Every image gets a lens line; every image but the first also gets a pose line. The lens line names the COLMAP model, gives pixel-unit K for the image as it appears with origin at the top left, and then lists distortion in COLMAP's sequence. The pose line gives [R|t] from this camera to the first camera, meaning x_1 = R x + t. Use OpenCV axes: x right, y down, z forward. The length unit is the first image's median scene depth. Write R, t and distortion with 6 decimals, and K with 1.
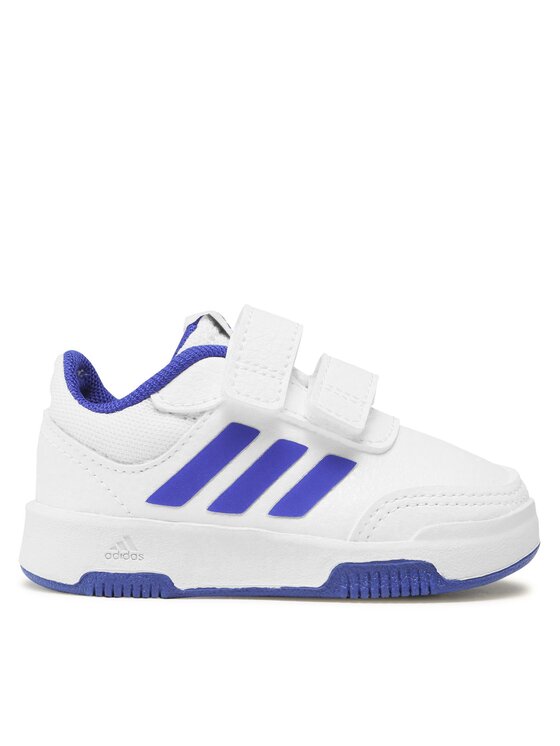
lens RADIAL K [[2873.6, 0, 280.0], [0, 2873.6, 373.0], [0, 0, 1]] dist [-0.065569, -0.607576]
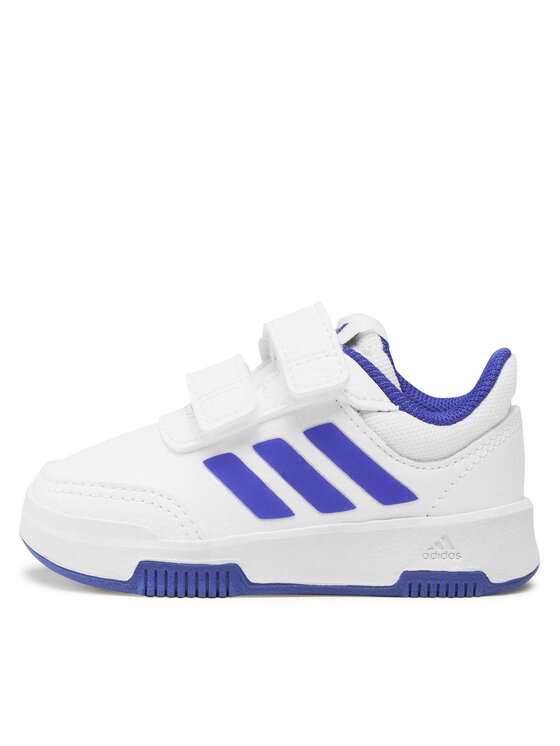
lens RADIAL K [[2873.6, 0, 280.0], [0, 2873.6, 373.0], [0, 0, 1]] dist [-0.065569, -0.607576]
pose [[-0.823484, 0.033337, 0.566359, -0.585263], [-0.053127, 0.989354, -0.135481, 0.139903], [-0.564846, -0.141656, -0.812947, 1.860603]]
